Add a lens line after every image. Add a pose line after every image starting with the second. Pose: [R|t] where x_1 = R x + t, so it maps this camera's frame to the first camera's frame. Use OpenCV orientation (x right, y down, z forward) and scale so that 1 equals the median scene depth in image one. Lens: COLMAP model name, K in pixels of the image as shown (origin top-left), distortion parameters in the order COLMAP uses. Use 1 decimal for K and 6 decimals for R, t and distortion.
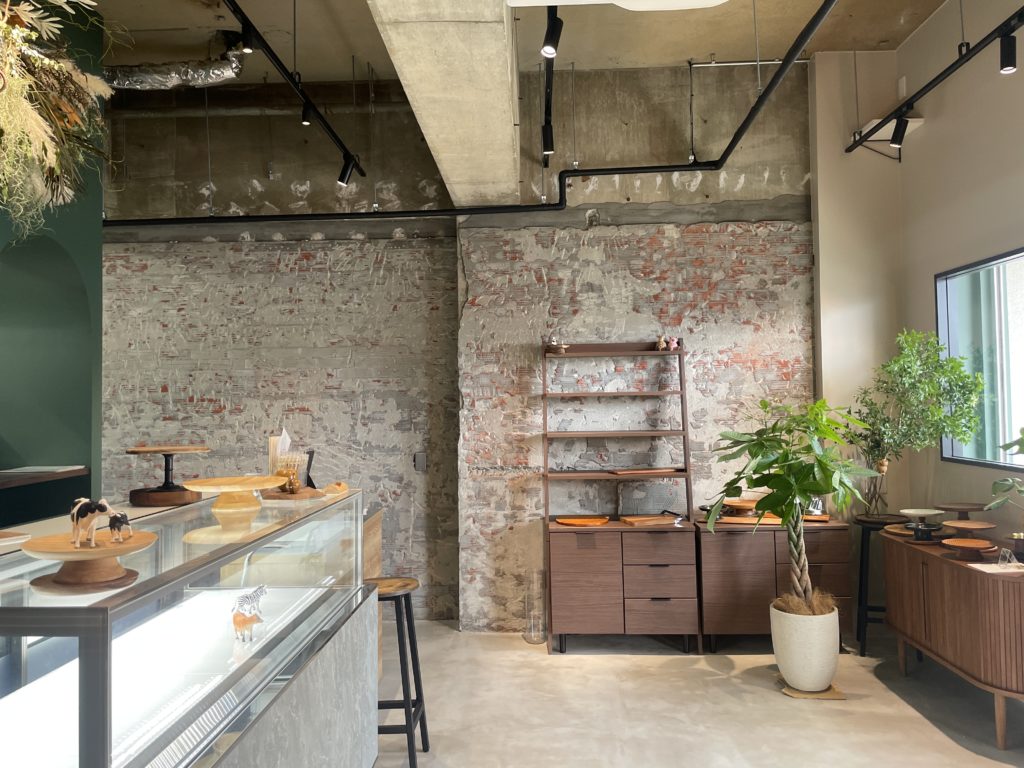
lens RADIAL K [[773.6, 0, 512.0], [0, 773.6, 384.0], [0, 0, 1]] dist [0.137411, -0.179711]
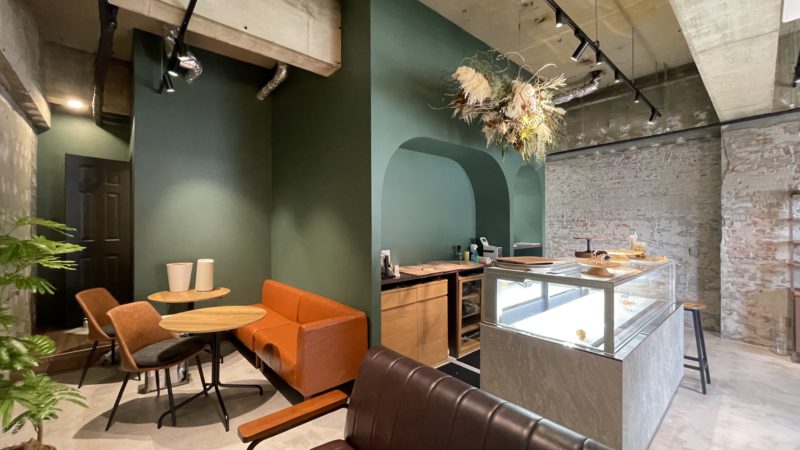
lens RADIAL K [[325.4, 0, 400.0], [0, 325.4, 225.0], [0, 0, 1]] dist [0.000611, -0.000024]
pose [[0.694236, 0.013691, -0.719617, -0.040805], [0.009847, 0.999545, 0.028517, -0.001497], [0.719680, -0.026884, 0.693785, -0.143026]]
